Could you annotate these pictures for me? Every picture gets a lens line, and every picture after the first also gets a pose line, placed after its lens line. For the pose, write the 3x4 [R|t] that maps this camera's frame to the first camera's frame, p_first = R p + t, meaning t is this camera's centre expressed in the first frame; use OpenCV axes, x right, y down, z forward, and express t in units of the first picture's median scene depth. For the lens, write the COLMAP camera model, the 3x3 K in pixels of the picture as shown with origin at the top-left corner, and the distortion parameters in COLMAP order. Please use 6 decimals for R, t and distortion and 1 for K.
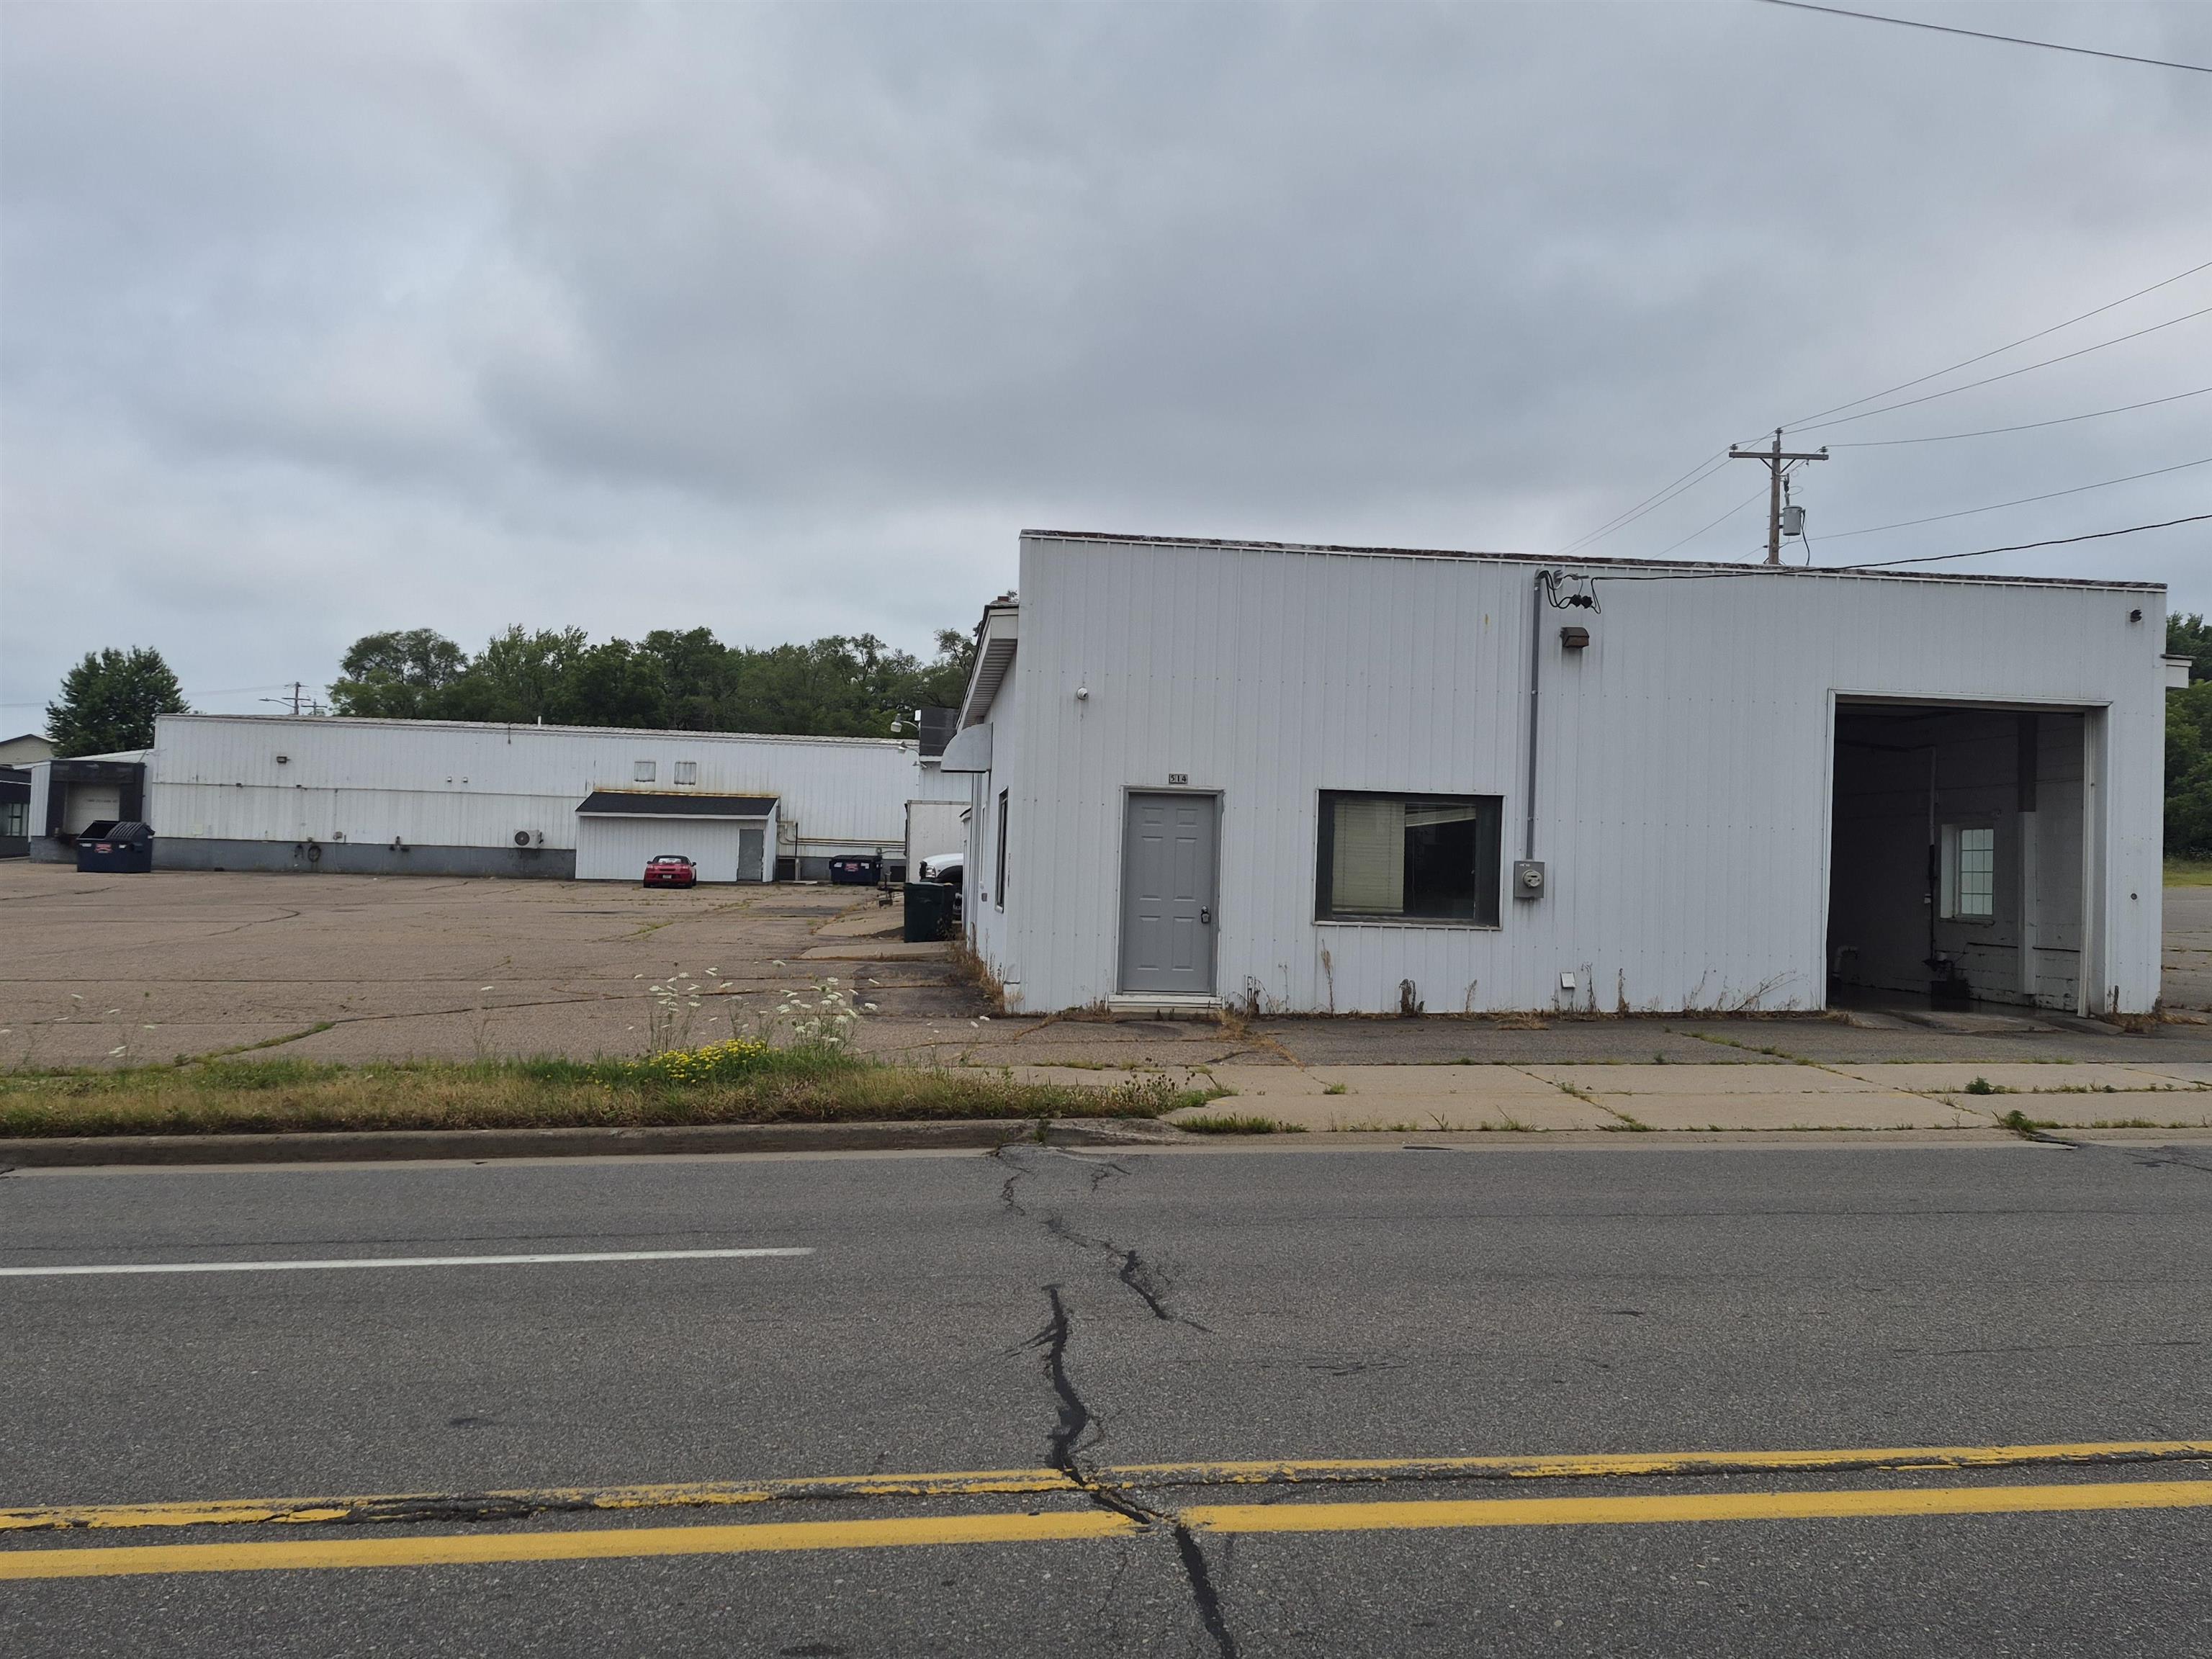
lens RADIAL K [[1748.9, 0, 1105.3], [0, 1748.9, 824.6], [0, 0, 1]] dist [-0.020051, -0.026460]
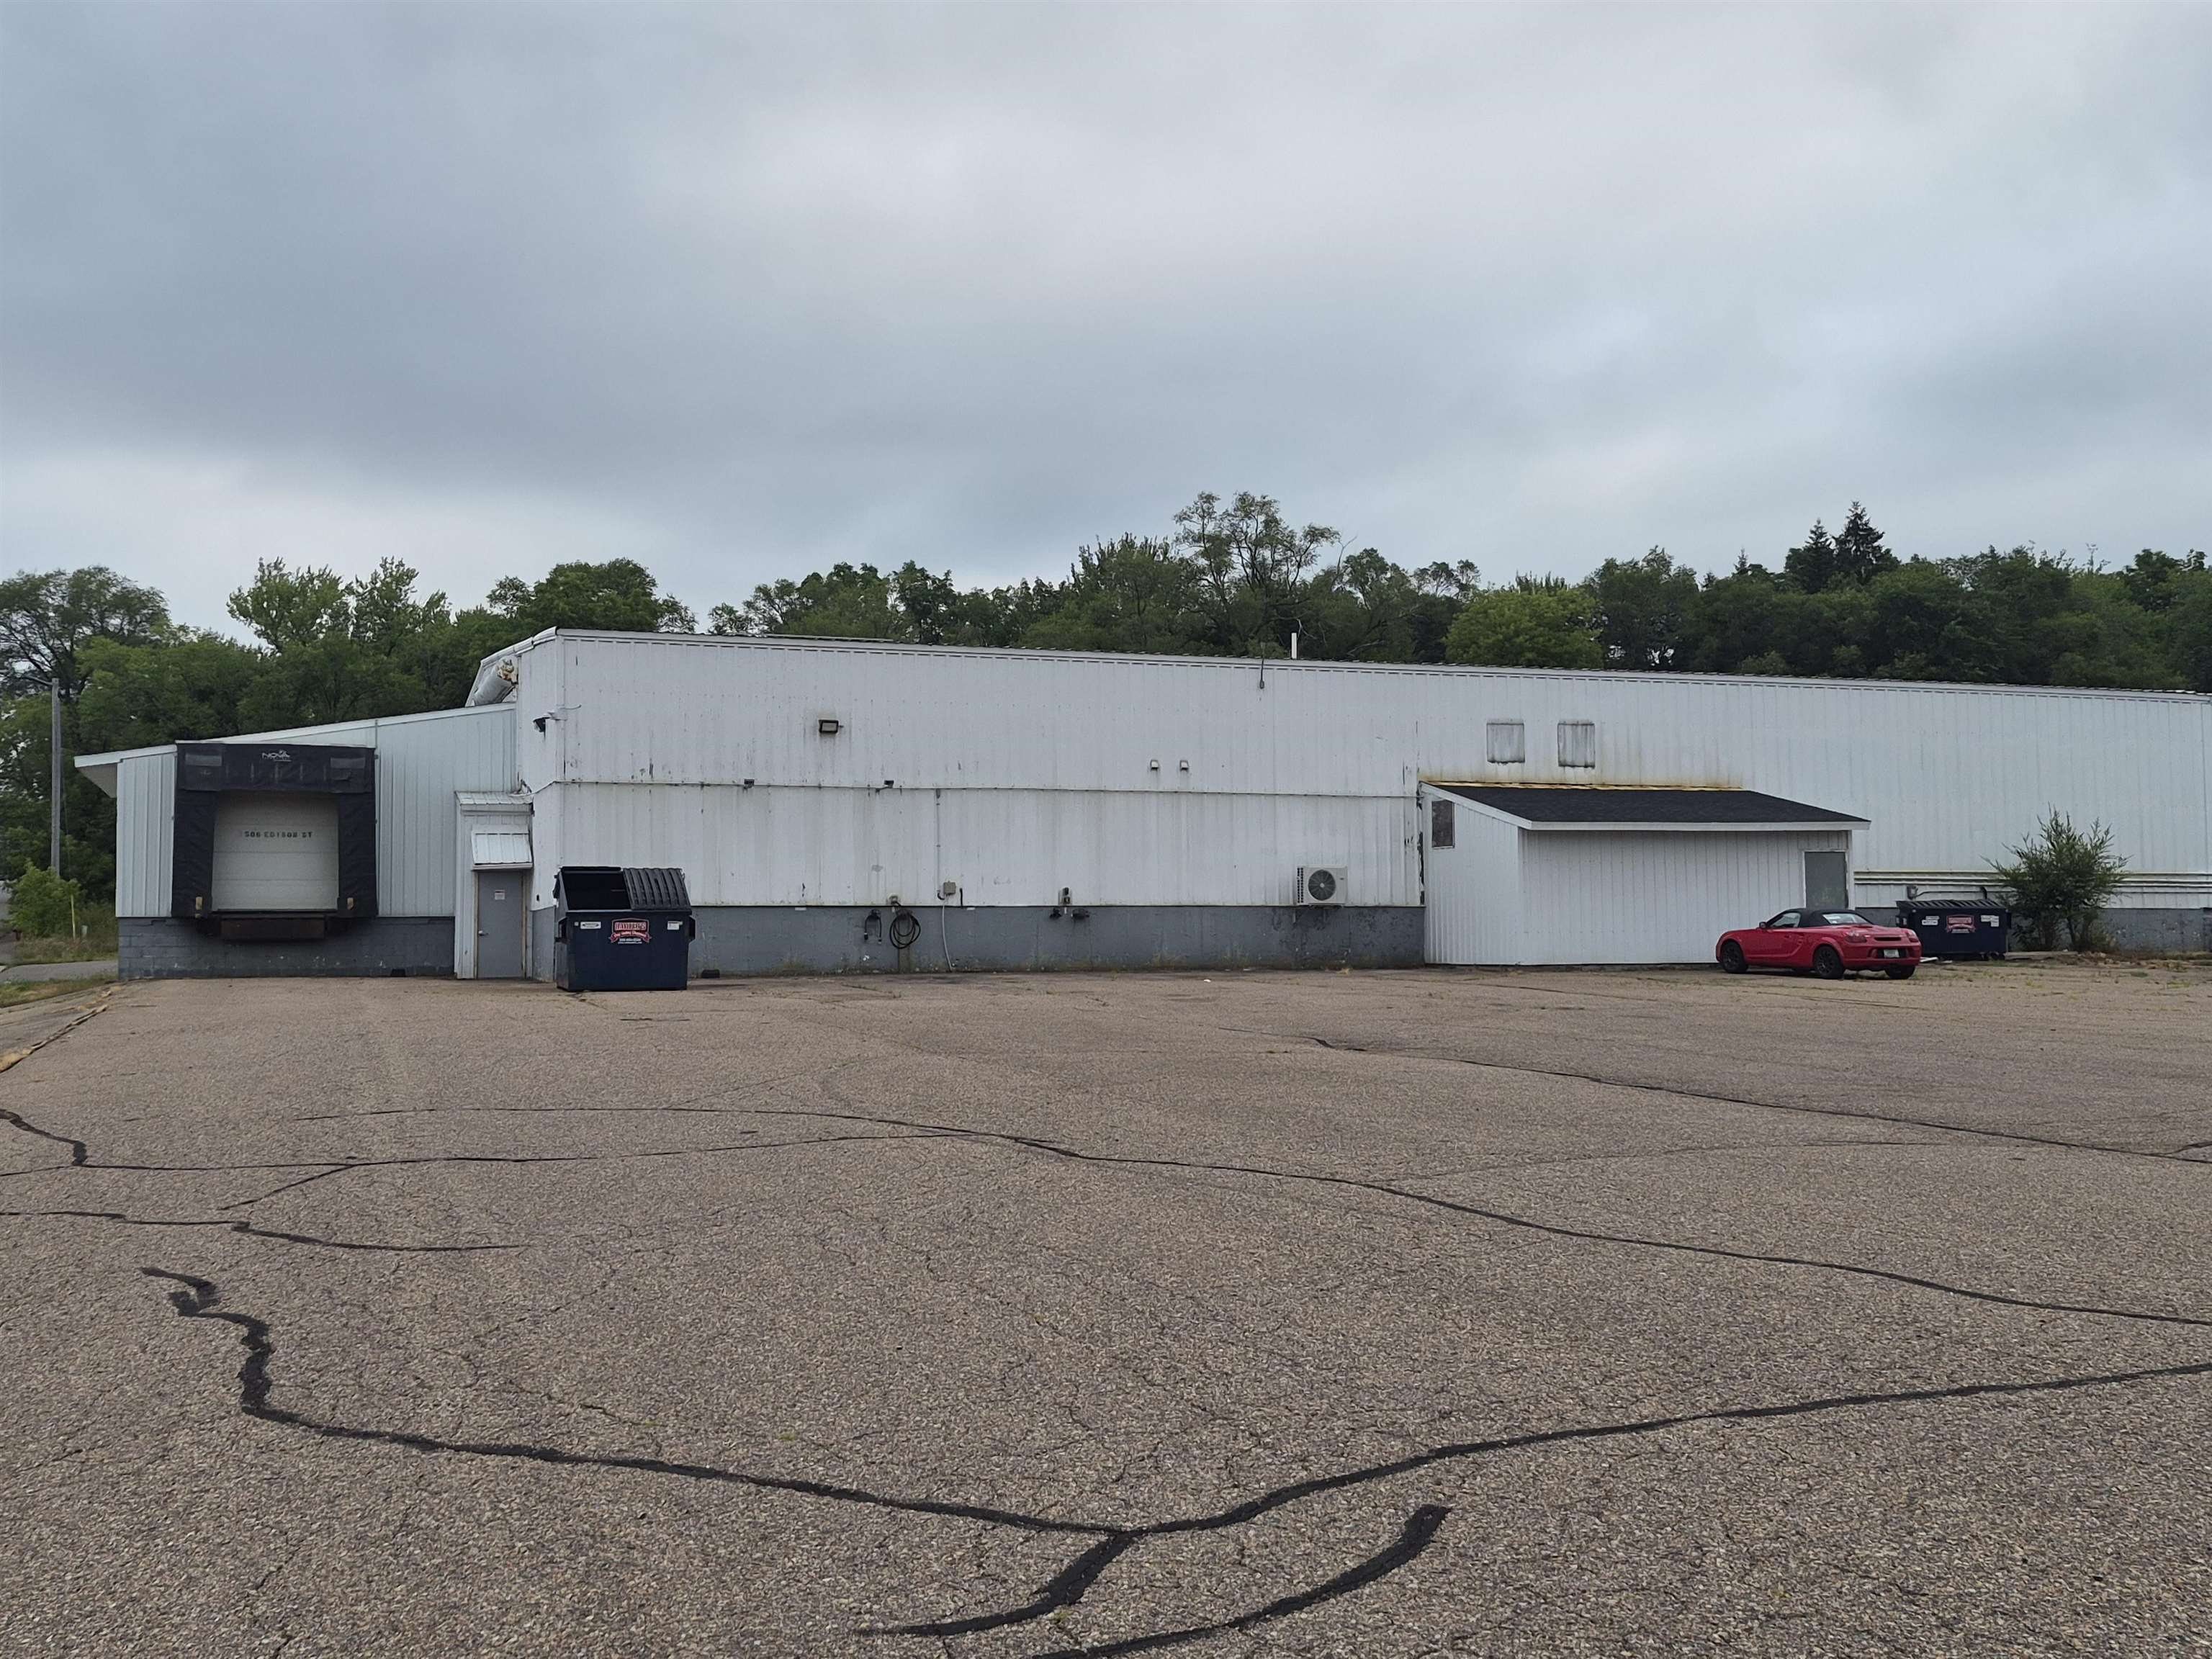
lens RADIAL K [[2331.5, 0, 1117.1], [0, 2331.5, 822.0], [0, 0, 1]] dist [0.099087, 0.000000]
pose [[0.986199, -0.025555, 0.163580, -0.334678], [0.029000, 0.999404, -0.018709, 0.000690], [-0.163004, 0.023194, 0.986353, 0.258104]]
